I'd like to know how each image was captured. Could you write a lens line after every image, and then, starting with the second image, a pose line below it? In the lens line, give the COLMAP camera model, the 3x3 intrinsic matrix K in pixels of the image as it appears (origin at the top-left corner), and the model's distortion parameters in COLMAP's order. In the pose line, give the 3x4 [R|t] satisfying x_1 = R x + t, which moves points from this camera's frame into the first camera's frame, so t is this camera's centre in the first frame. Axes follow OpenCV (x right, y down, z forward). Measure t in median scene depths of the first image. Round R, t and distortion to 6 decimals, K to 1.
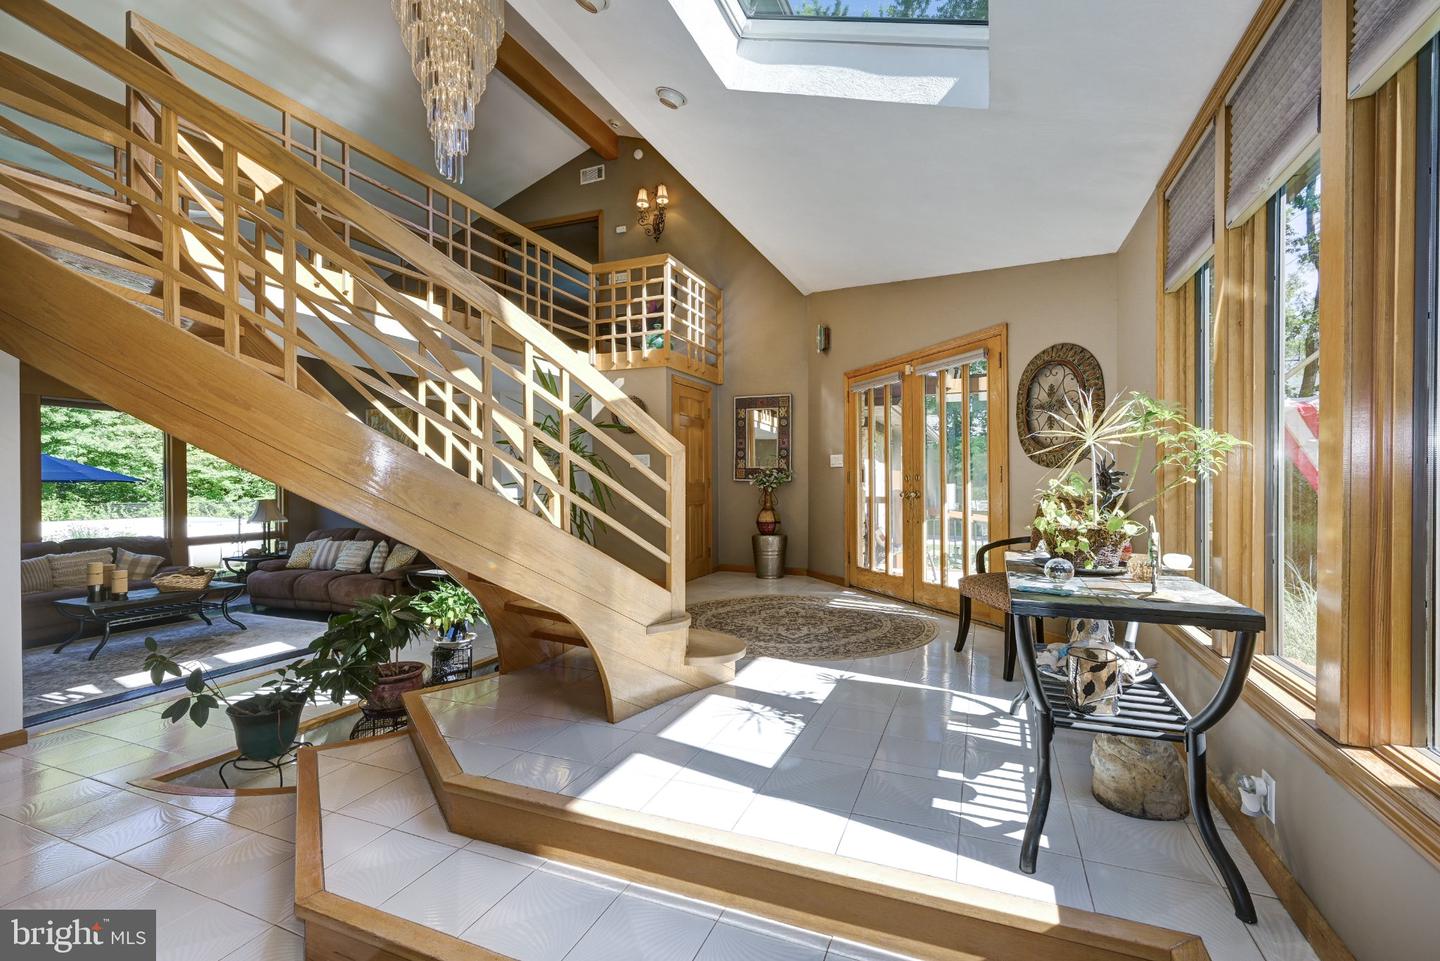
lens RADIAL K [[590.1, 0, 726.9], [0, 590.1, 487.5], [0, 0, 1]] dist [0.001905, 0.000549]
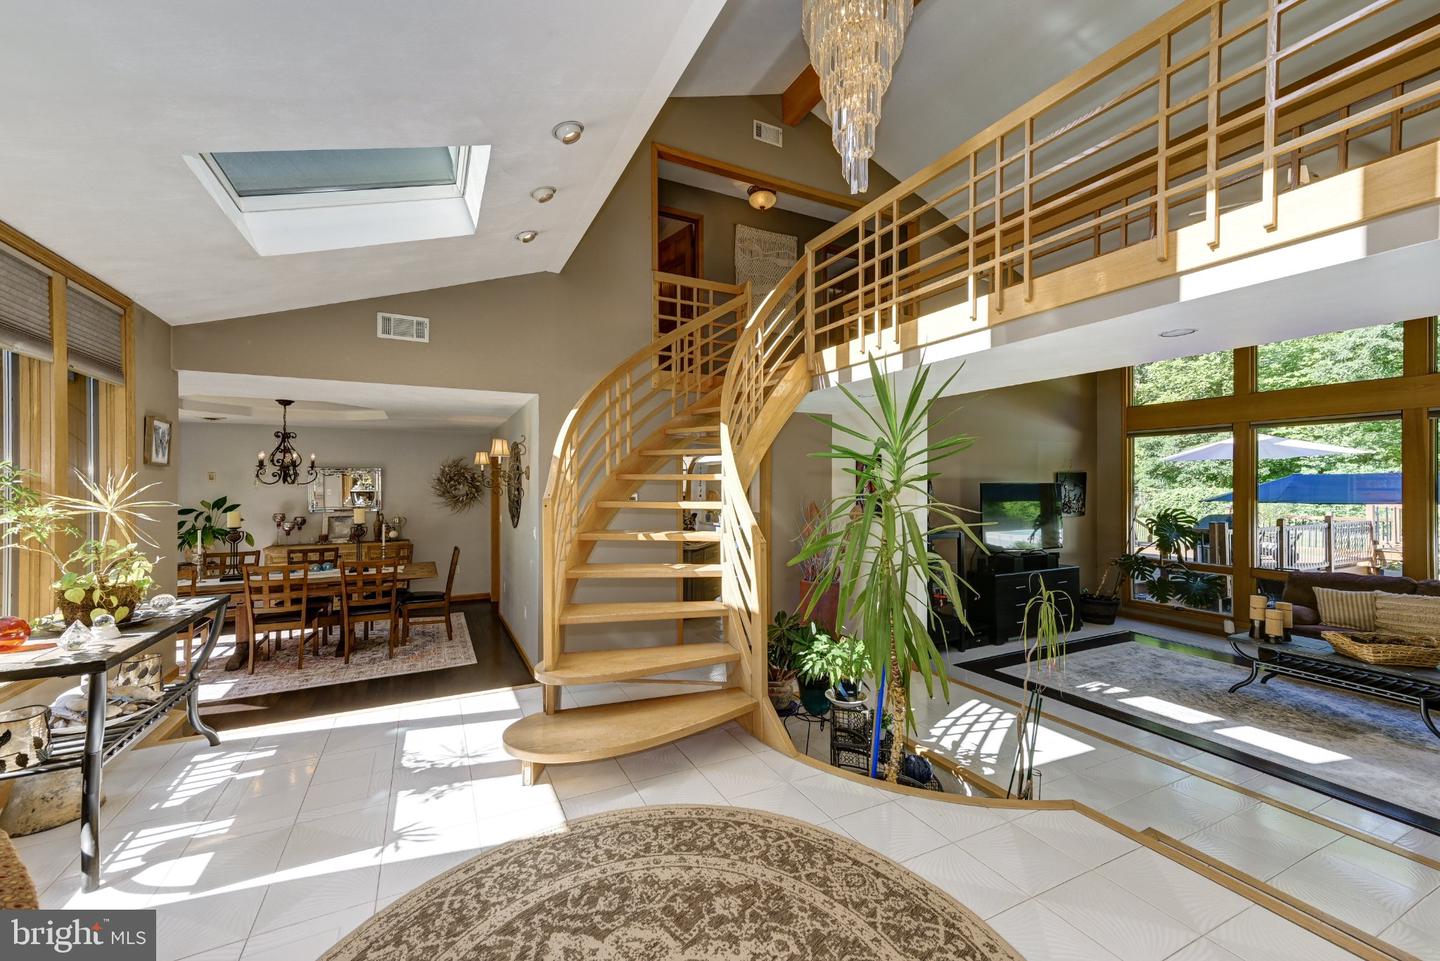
lens RADIAL K [[577.2, 0, 720.0], [0, 577.2, 480.5], [0, 0, 1]] dist [0.020444, 0.000007]
pose [[-0.669936, -0.007289, -0.742383, 0.191530], [-0.007913, 0.999965, -0.002678, -0.042565], [0.742377, 0.004080, -0.669970, 0.751187]]
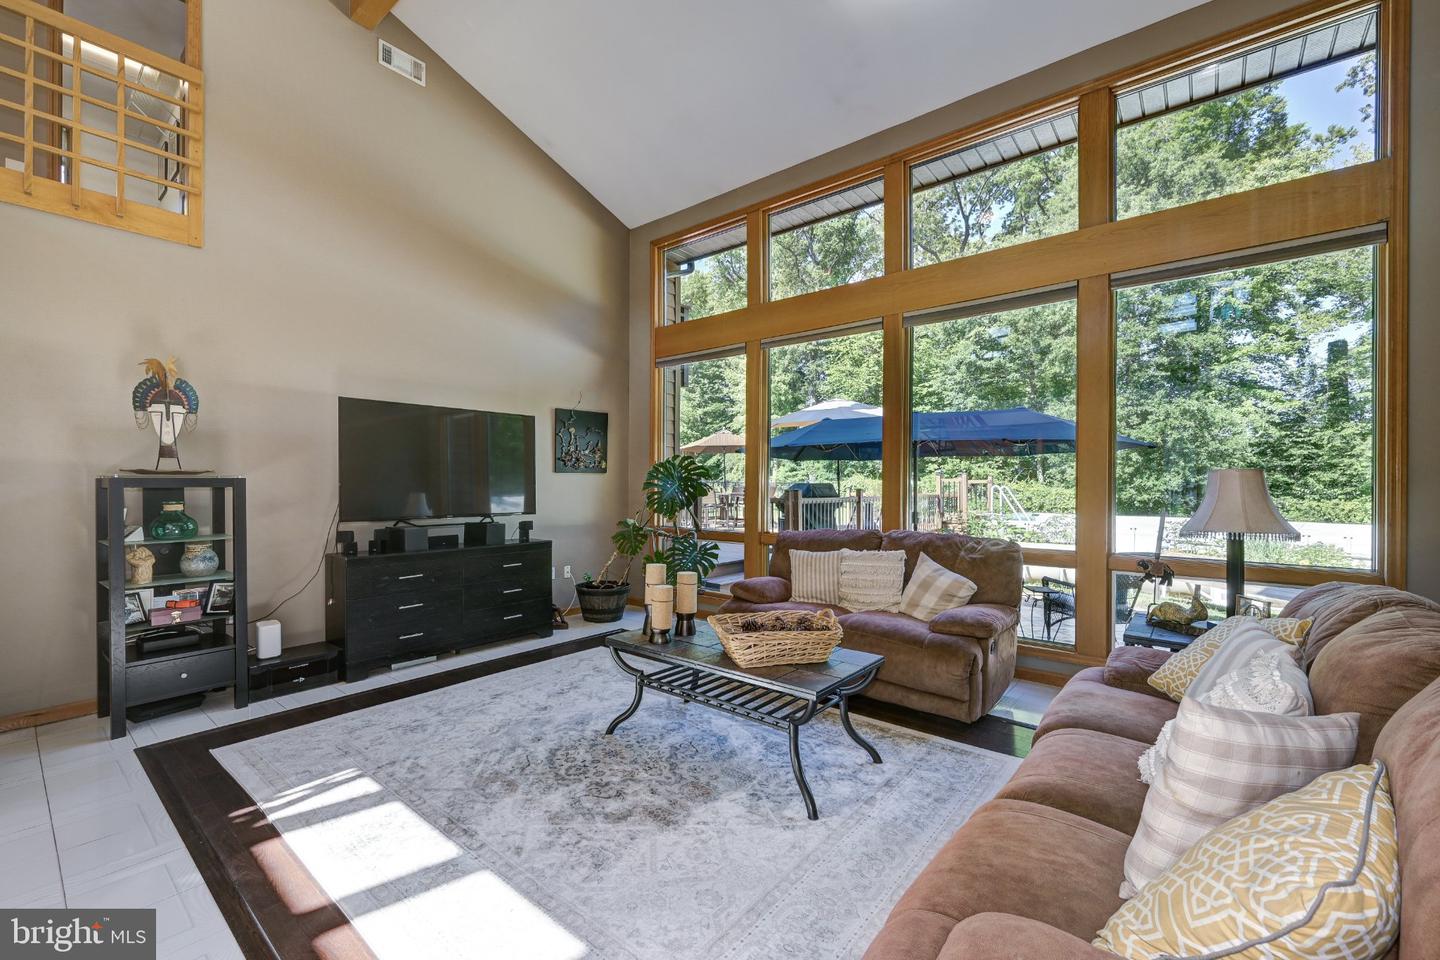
lens RADIAL K [[590.1, 0, 726.9], [0, 590.1, 487.0], [0, 0, 1]] dist [0.001905, 0.000549]
pose [[-0.309406, -0.002104, -0.950928, -0.406310], [-0.010314, 0.999946, 0.001144, 0.036619], [0.950874, 0.010162, -0.309411, 0.945789]]
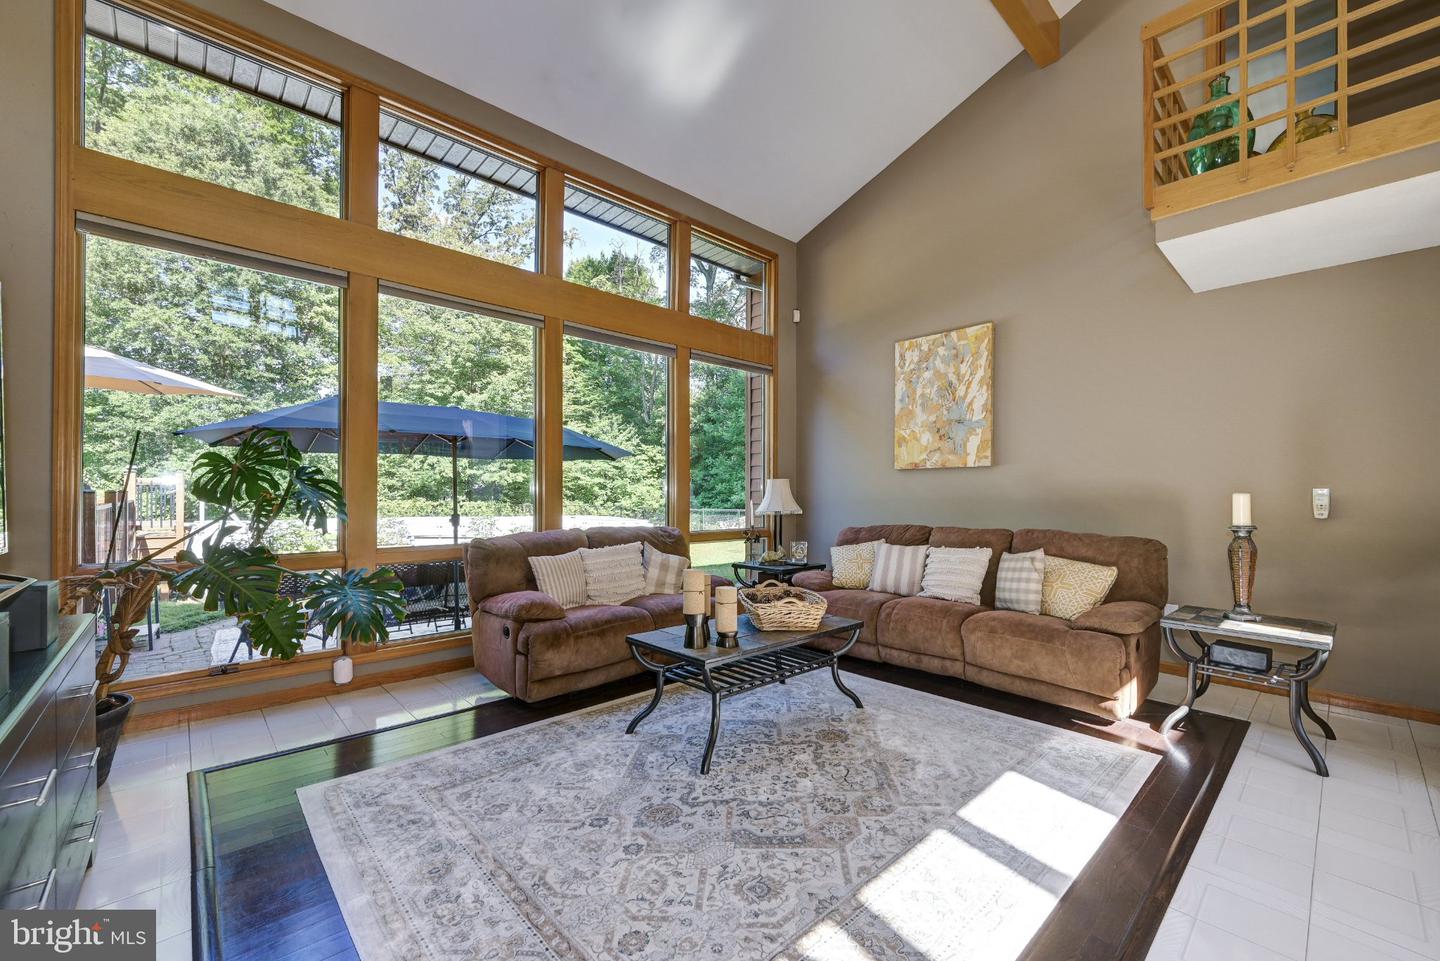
lens RADIAL K [[590.1, 0, 726.9], [0, 590.1, 487.5], [0, 0, 1]] dist [0.001905, 0.000549]
pose [[0.900188, -0.004773, -0.435476, -0.616277], [-0.003478, 0.999829, -0.018147, 0.047768], [0.435489, 0.017851, 0.900017, 0.409947]]
